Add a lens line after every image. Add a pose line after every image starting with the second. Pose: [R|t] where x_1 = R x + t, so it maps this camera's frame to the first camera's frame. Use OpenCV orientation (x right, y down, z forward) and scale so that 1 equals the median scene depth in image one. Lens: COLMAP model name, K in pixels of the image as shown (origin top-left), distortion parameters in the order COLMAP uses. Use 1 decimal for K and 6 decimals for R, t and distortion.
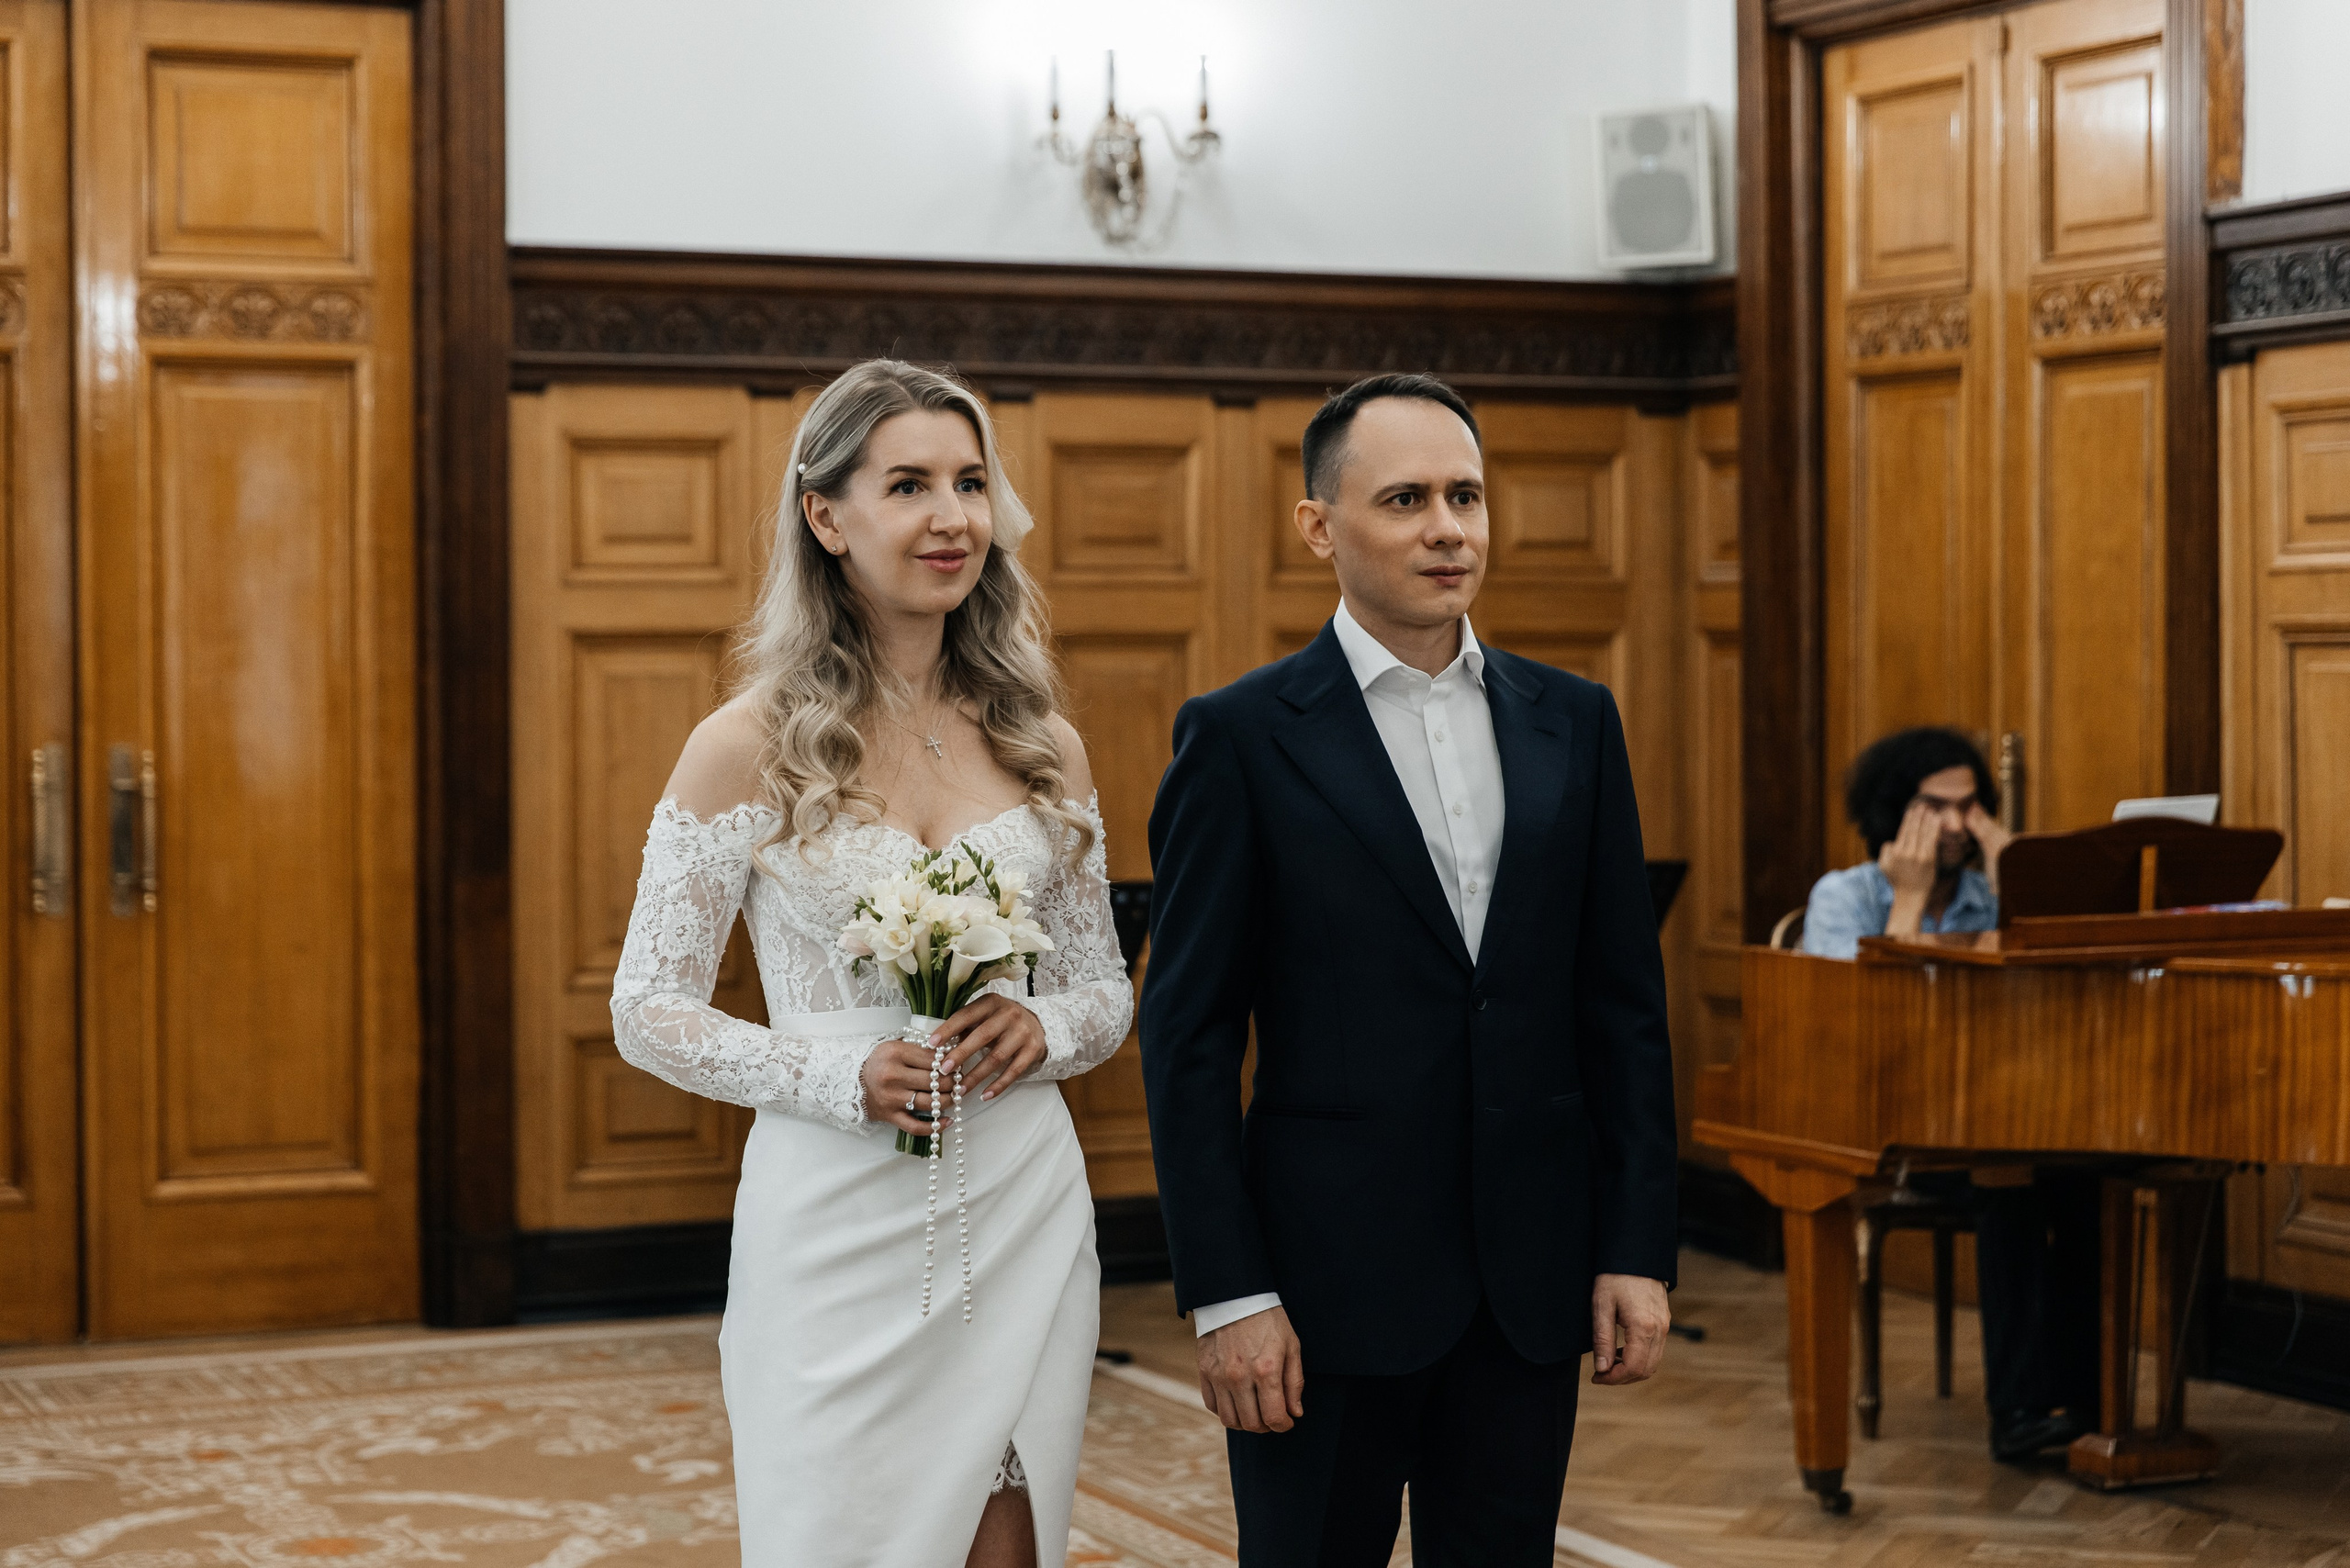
lens RADIAL K [[4437.3, 0, 1190.1], [0, 4437.3, 757.6], [0, 0, 1]] dist [0.009155, -0.020246]
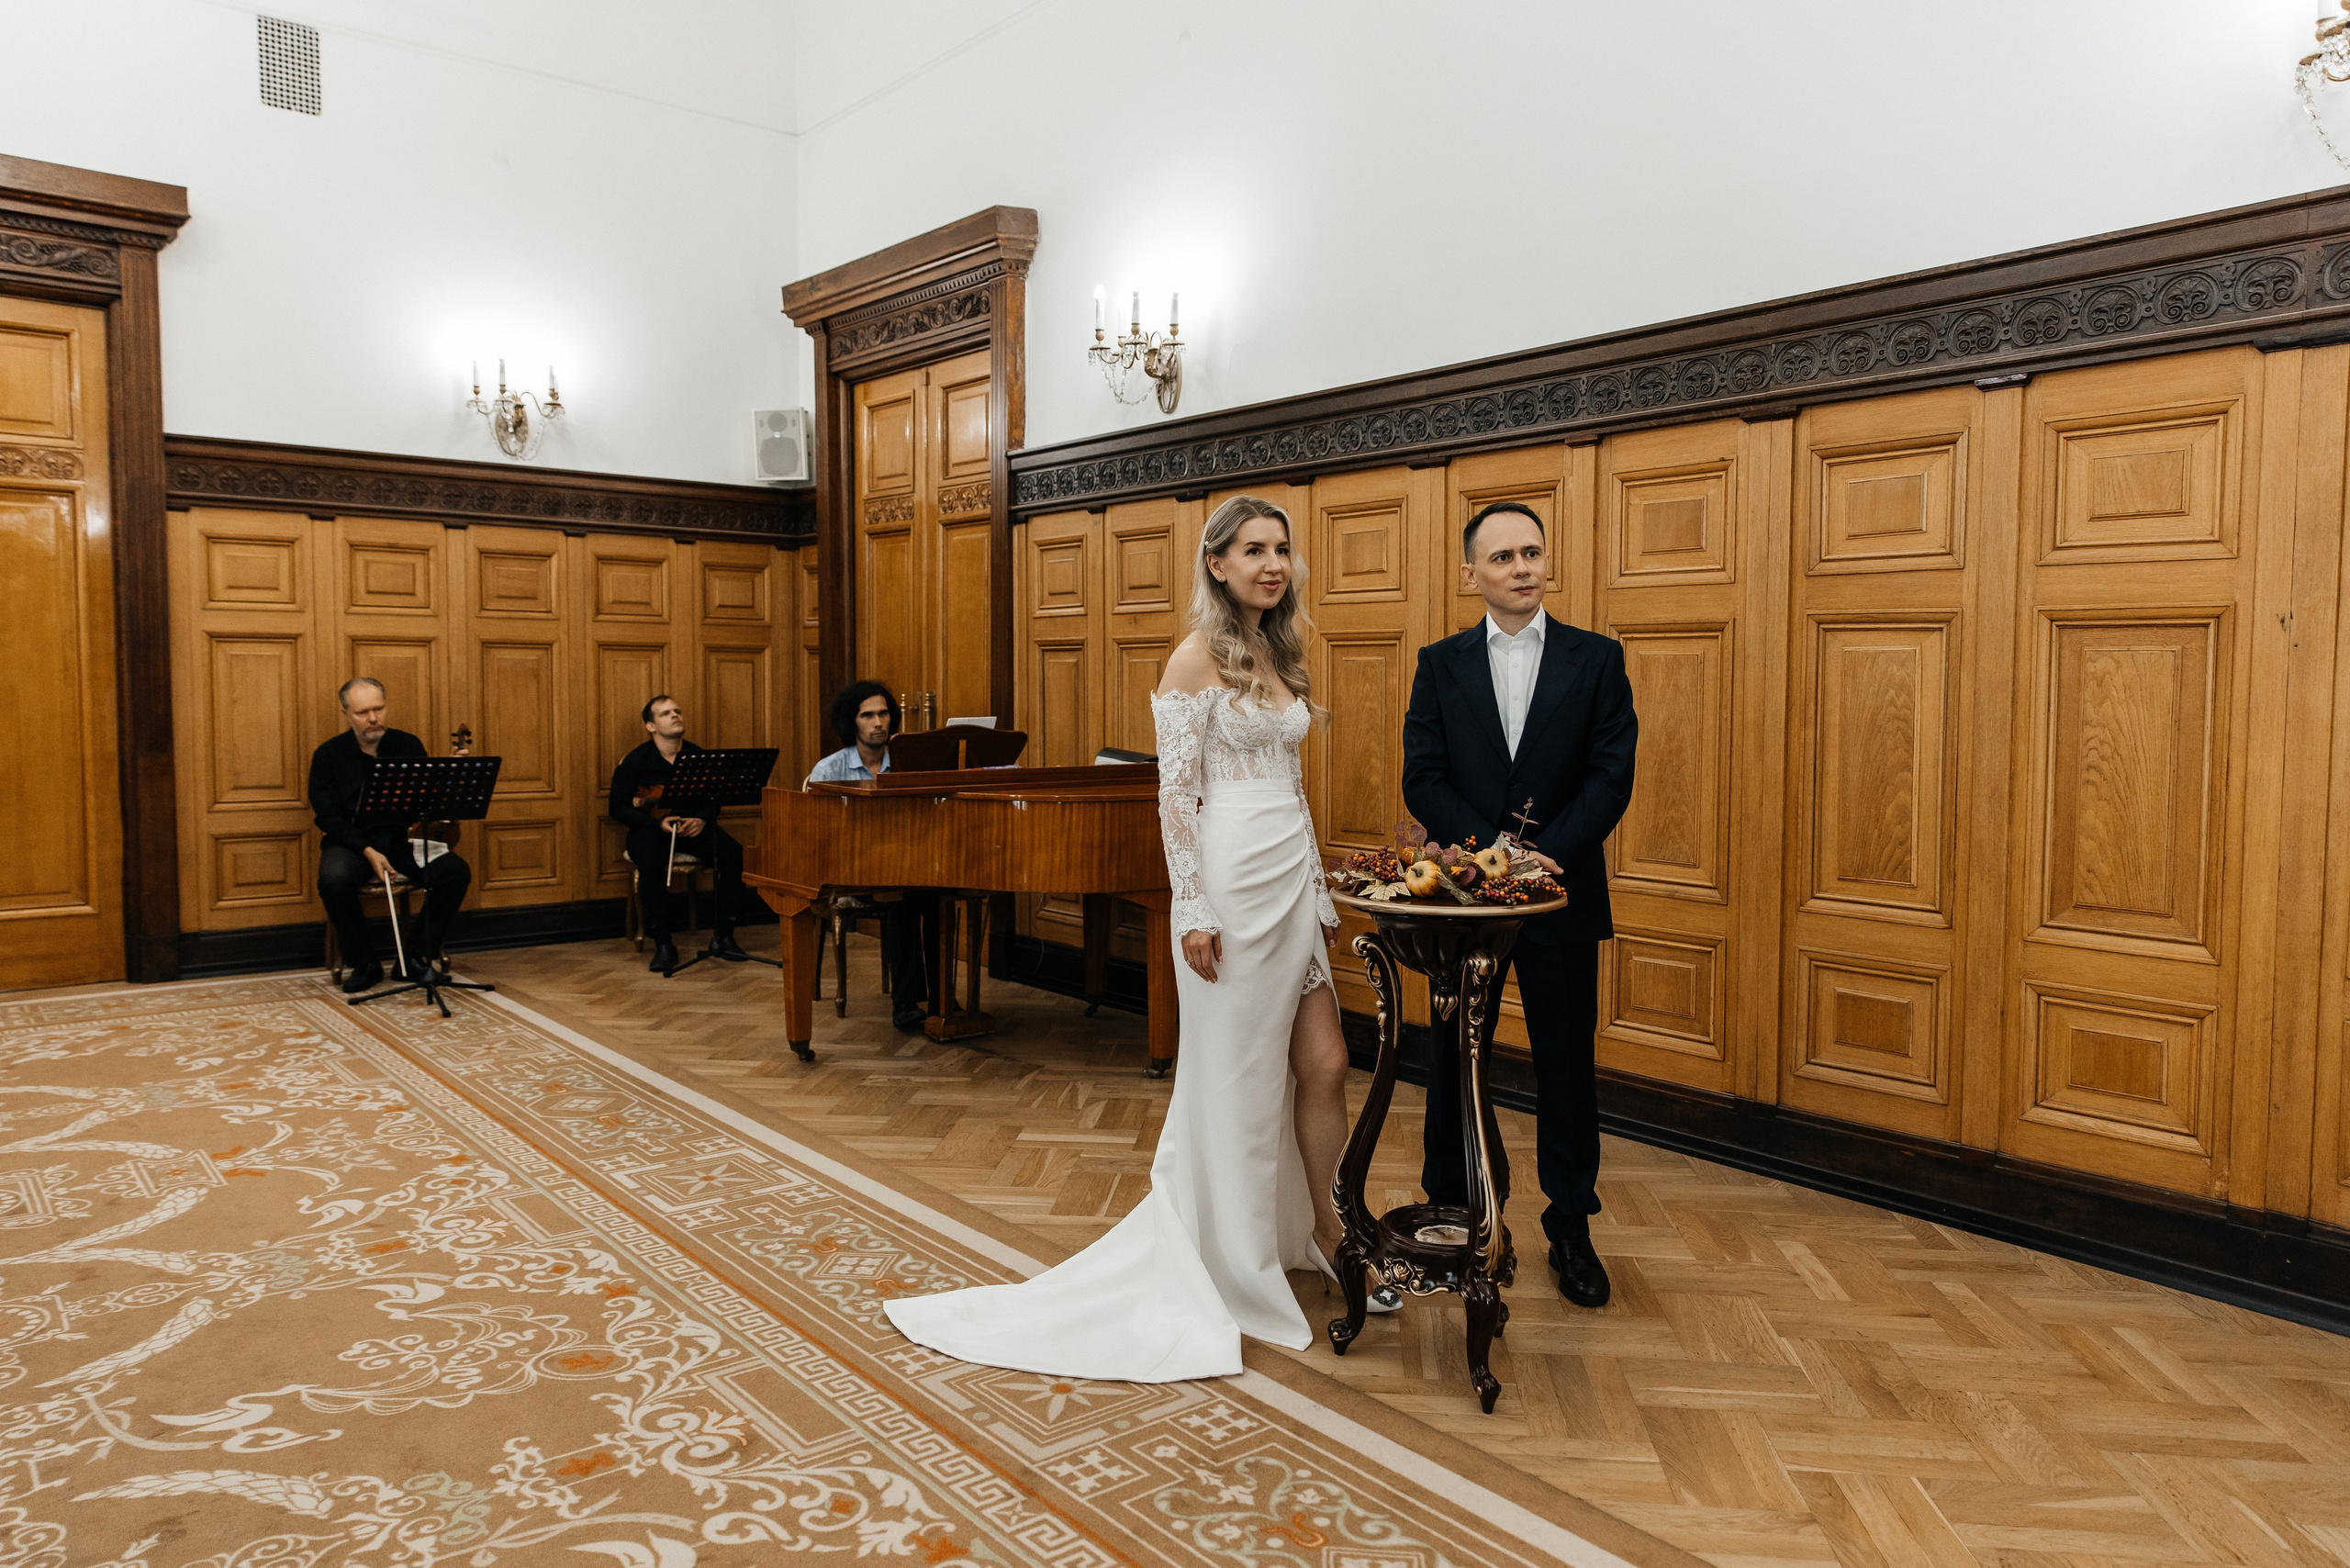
lens RADIAL K [[1597.9, 0, 1152.9], [0, 1597.9, 781.5], [0, 0, 1]] dist [0.016626, -0.005105]
pose [[0.966860, -0.003304, 0.255286, 0.089653], [-0.006468, 0.999278, 0.037430, 0.008981], [-0.255225, -0.037841, 0.966141, 0.195307]]
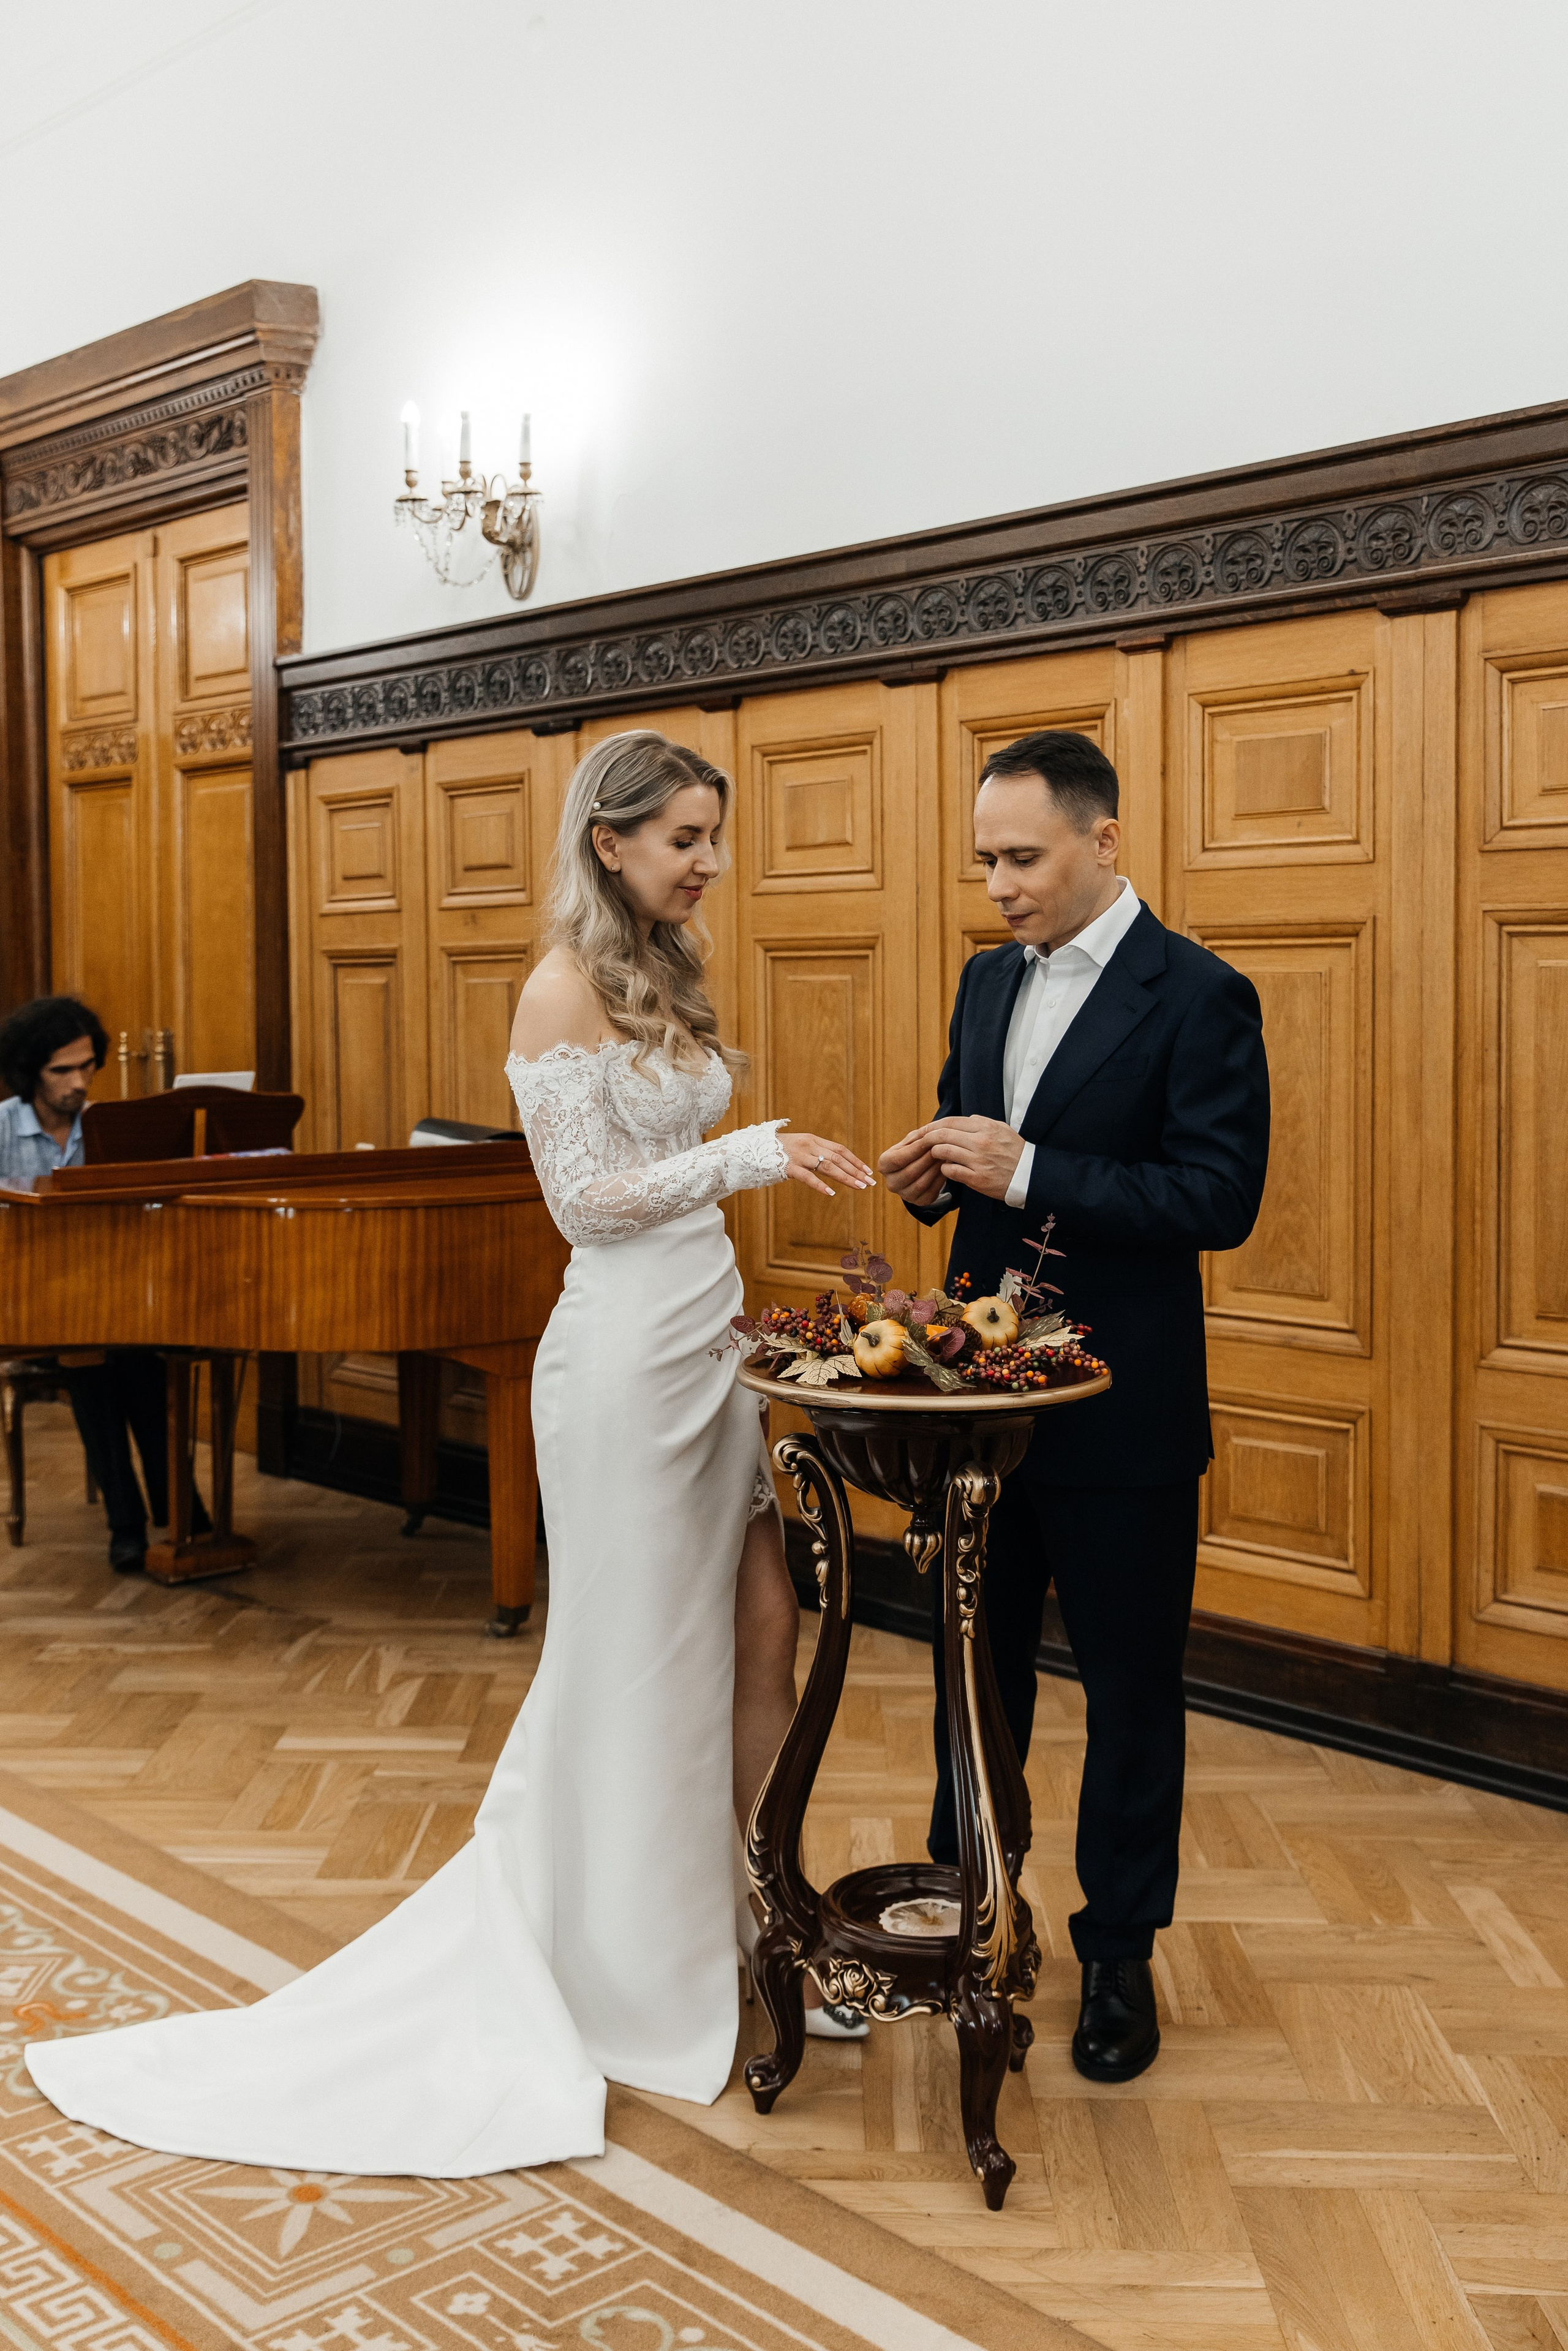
lens RADIAL K [[2373.4, 0, 692.0], [0, 2373.4, 1112.6], [0, 0, 1]] dist [0.005937, 0.014583]
pose [[0.950151, -0.012063, 0.311556, 0.109400], [0.004526, 0.999680, 0.024905, 0.003175], [-0.311757, -0.022254, 0.949901, 0.217017]]
